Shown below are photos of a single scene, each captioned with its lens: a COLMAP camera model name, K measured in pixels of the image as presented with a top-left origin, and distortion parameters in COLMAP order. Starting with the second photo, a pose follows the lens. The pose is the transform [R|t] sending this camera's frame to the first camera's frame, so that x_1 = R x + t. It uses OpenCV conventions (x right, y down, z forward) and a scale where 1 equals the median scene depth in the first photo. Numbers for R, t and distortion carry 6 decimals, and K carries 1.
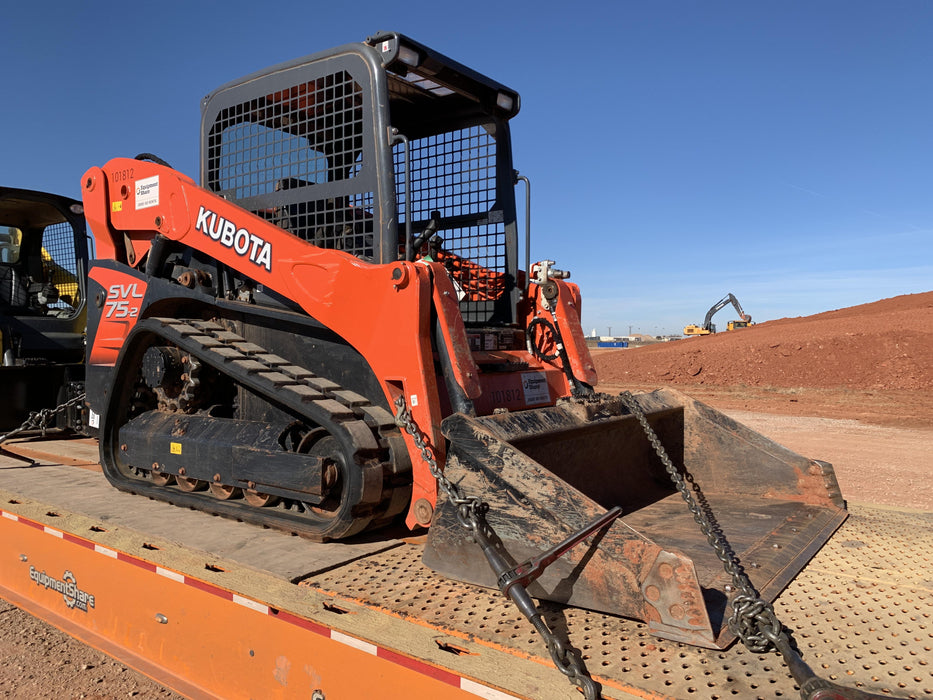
lens RADIAL K [[709.3, 0, 456.5], [0, 709.3, 346.3], [0, 0, 1]] dist [0.118122, -0.353432]
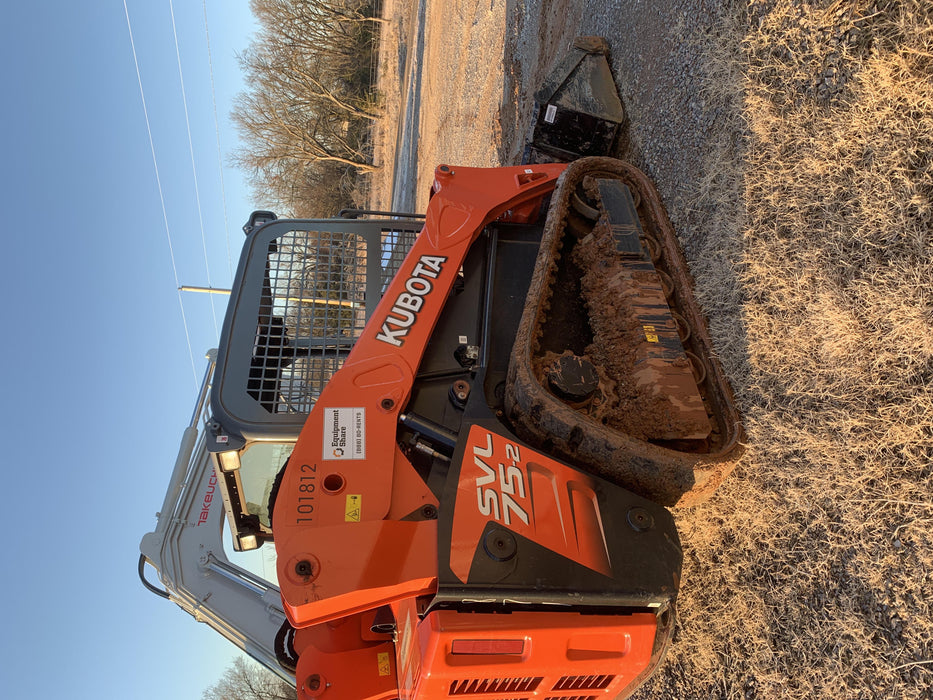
lens RADIAL K [[718.6, 0, 466.5], [0, 718.6, 350.0], [0, 0, 1]] dist [0.114193, -0.282930]
pose [[-0.160792, -0.203662, 0.965747, -1.298047], [0.986175, 0.006573, 0.165579, -0.245903], [-0.040070, 0.979019, 0.199789, 0.885336]]
